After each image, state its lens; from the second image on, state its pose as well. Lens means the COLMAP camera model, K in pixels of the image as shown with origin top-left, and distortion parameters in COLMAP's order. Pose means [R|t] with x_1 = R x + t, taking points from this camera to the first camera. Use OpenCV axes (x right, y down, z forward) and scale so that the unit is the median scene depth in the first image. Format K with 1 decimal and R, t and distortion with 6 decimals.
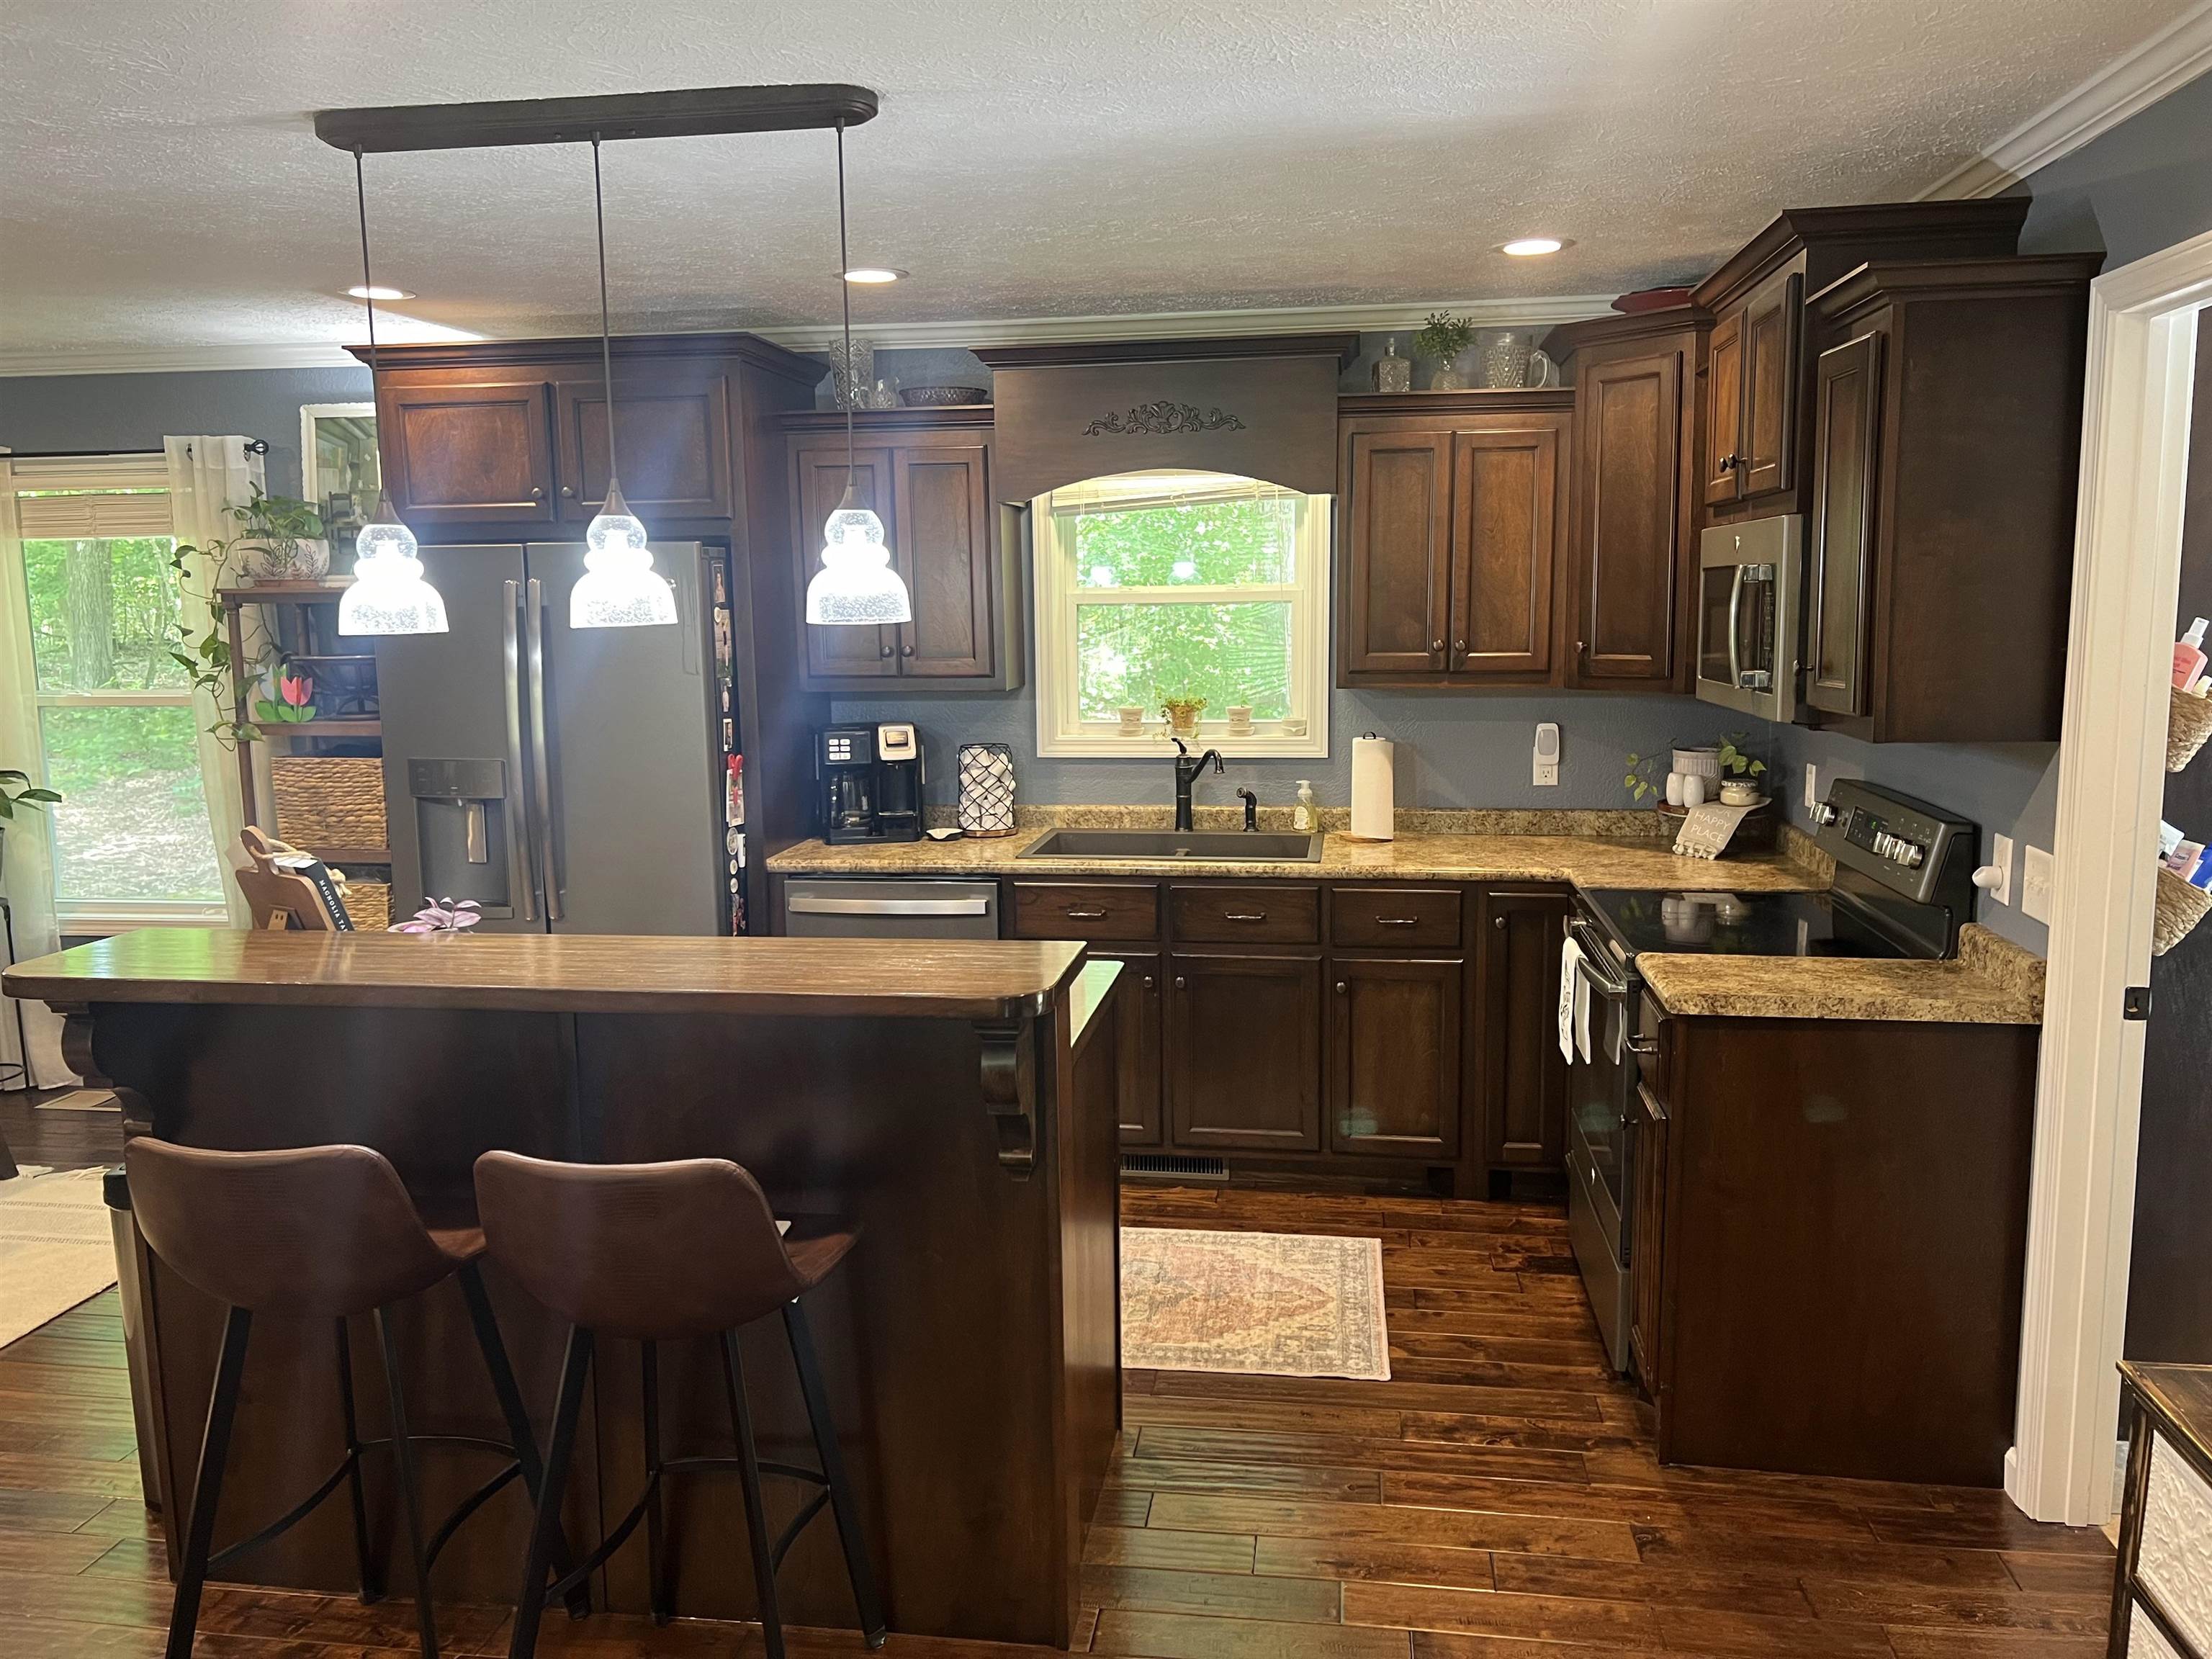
lens RADIAL K [[1681.0, 0, 1104.5], [0, 1681.0, 829.0], [0, 0, 1]] dist [0.060554, -0.008079]
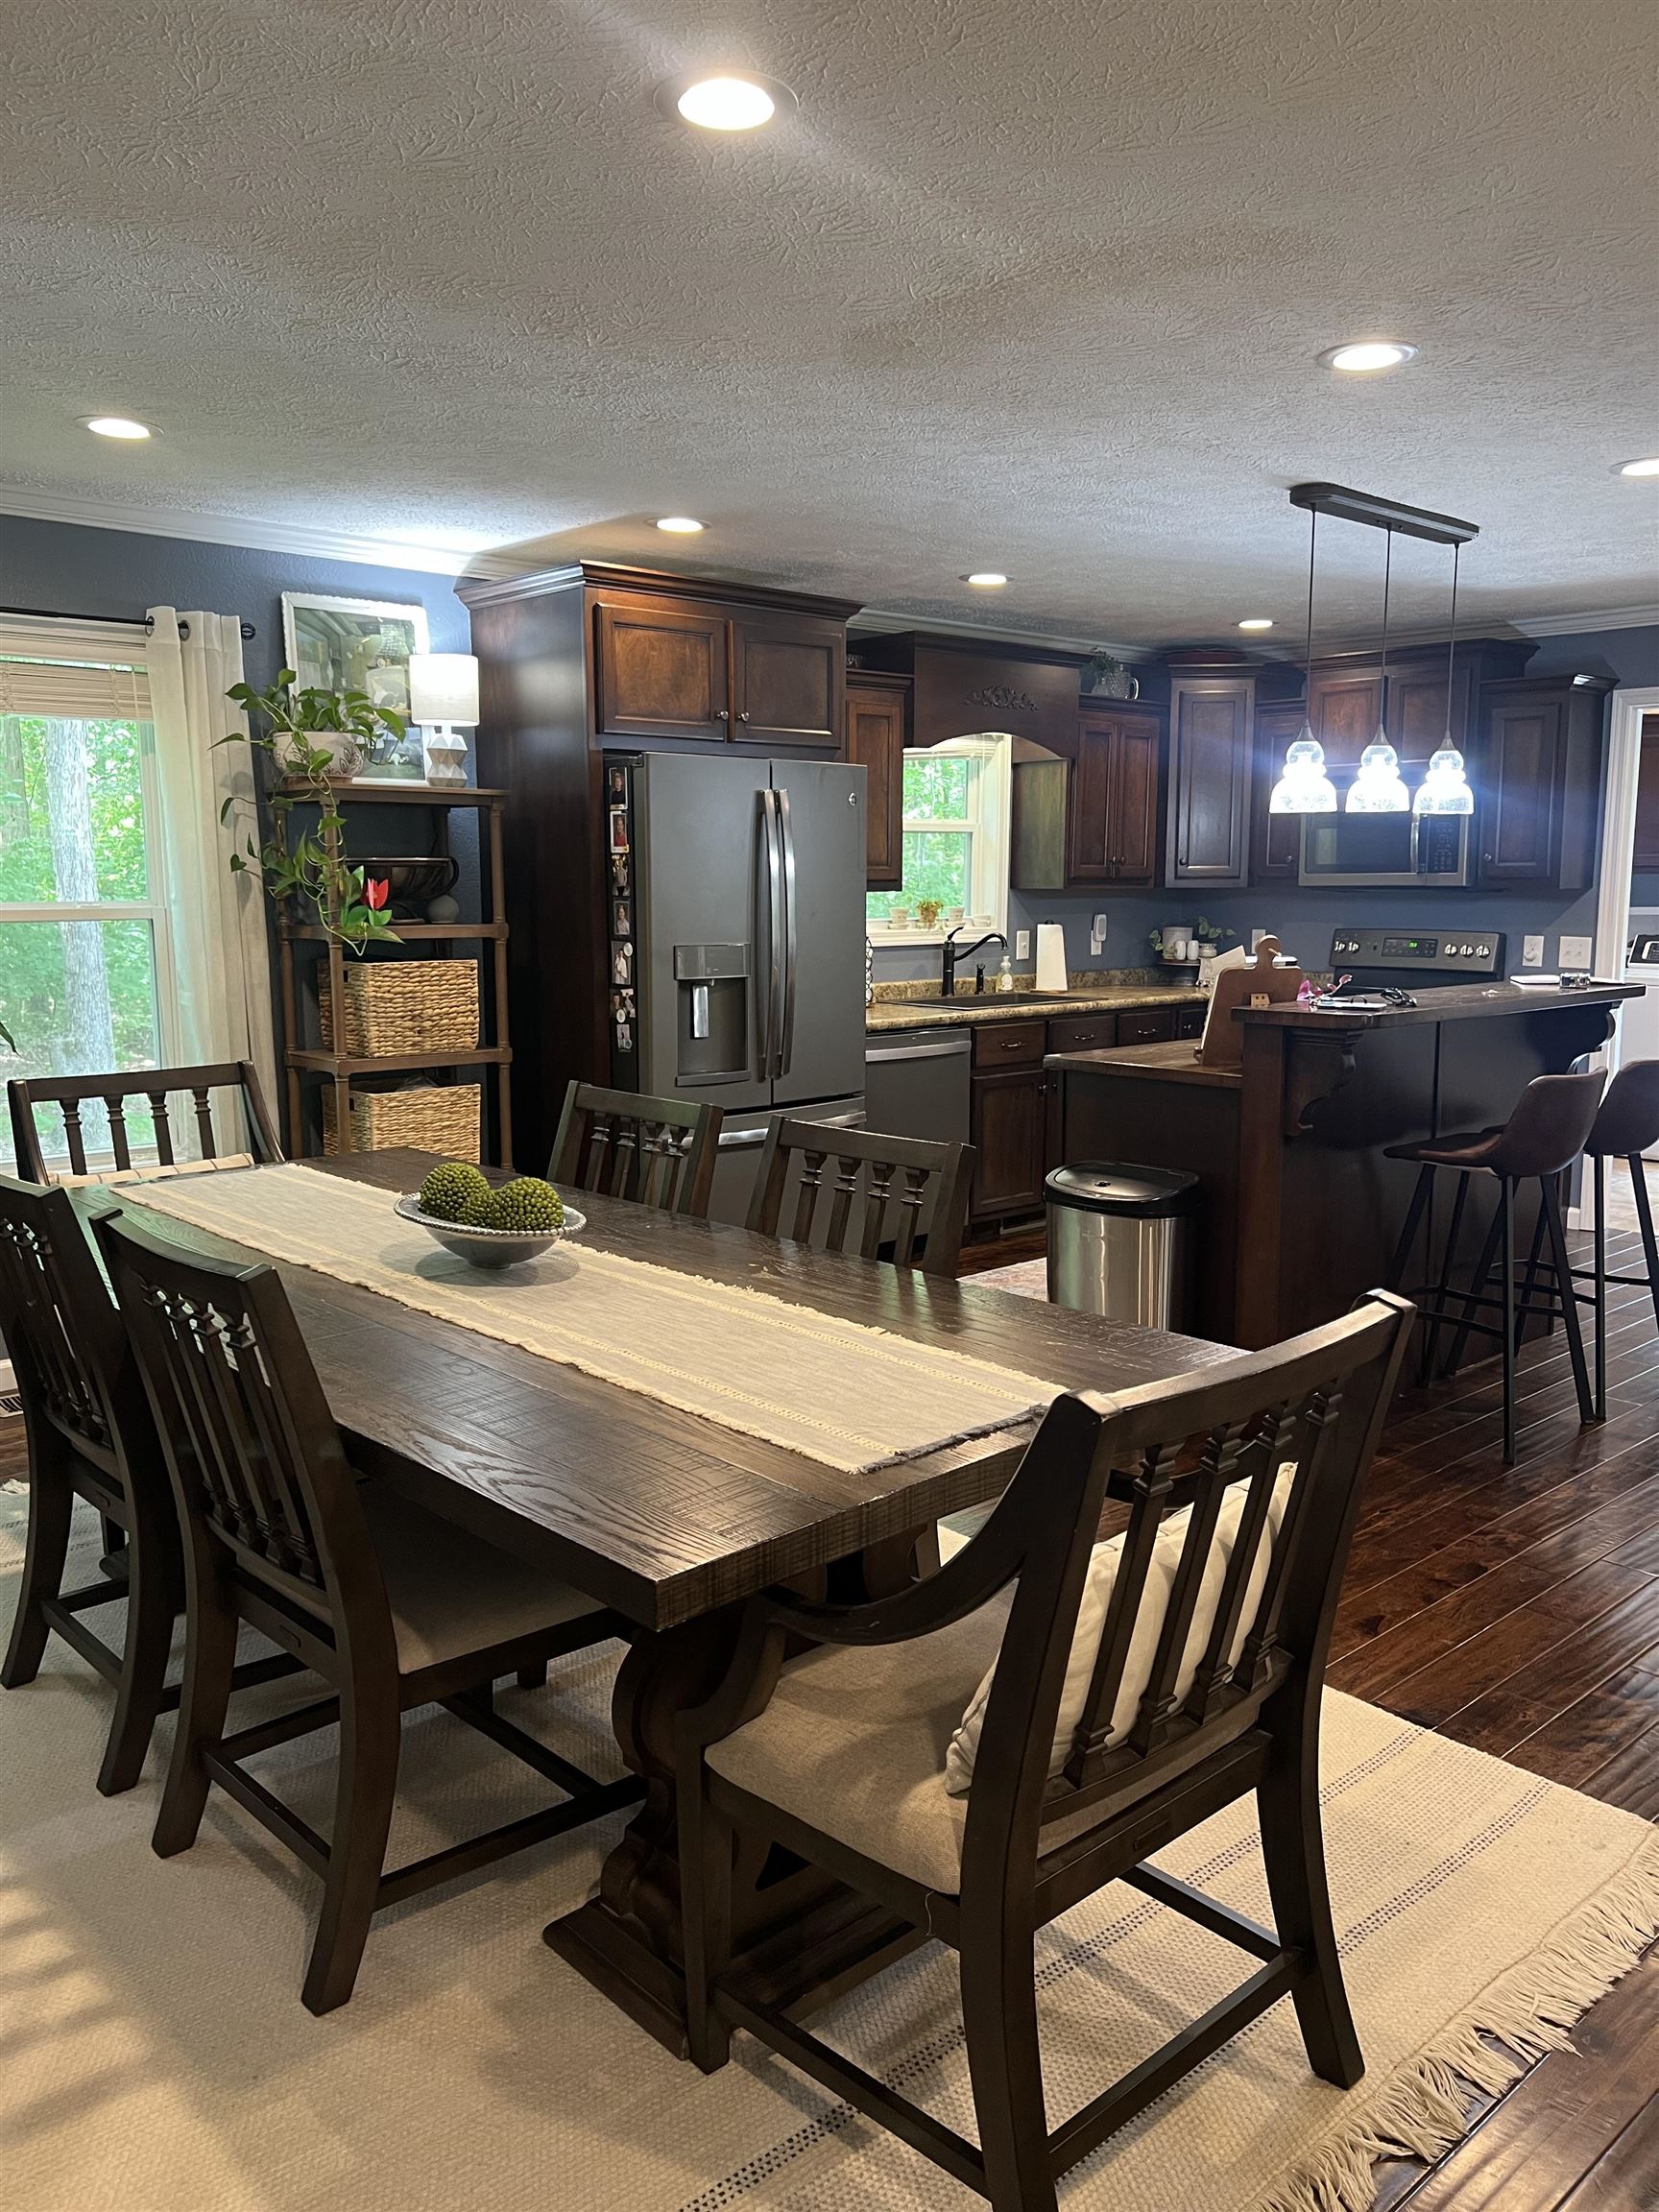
lens RADIAL K [[1681.0, 0, 840.9], [0, 1681.0, 1113.7], [0, 0, 1]] dist [0.060554, -0.008079]
pose [[0.620177, -0.097678, 0.778357, -1.104807], [0.102156, 0.993825, 0.043322, 0.029246], [-0.777782, 0.052646, 0.626325, 0.205953]]
